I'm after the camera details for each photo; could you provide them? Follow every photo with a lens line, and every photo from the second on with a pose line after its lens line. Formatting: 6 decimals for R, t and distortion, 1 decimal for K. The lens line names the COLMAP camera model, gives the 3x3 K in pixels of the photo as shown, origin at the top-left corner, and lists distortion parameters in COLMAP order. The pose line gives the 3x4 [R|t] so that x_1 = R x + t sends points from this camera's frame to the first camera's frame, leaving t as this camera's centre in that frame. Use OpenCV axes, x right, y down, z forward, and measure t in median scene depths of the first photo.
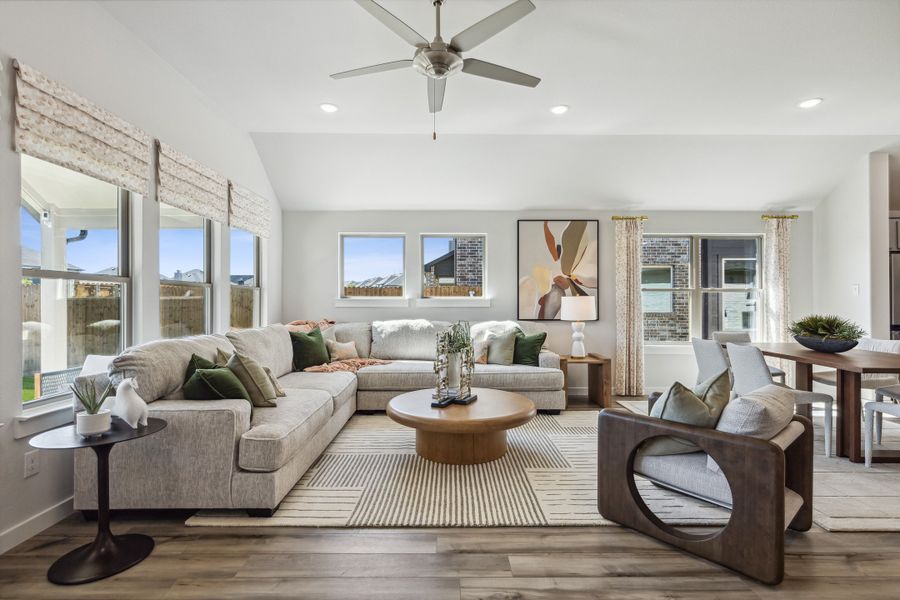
lens RADIAL K [[357.9, 0, 450.5], [0, 357.9, 302.3], [0, 0, 1]] dist [0.000124, 0.000263]
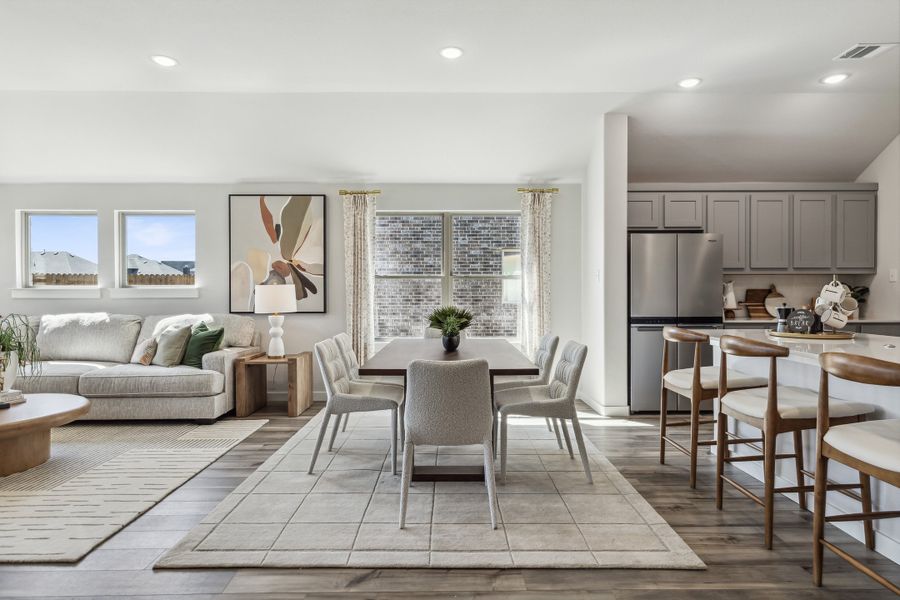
lens RADIAL K [[412.2, 0, 451.4], [0, 412.2, 299.7], [0, 0, 1]] dist [0.004693, -0.000009]
pose [[0.999978, -0.003121, 0.005786, 0.710730], [0.002986, 0.999726, 0.023209, -0.003045], [-0.005857, -0.023191, 0.999714, 0.016524]]
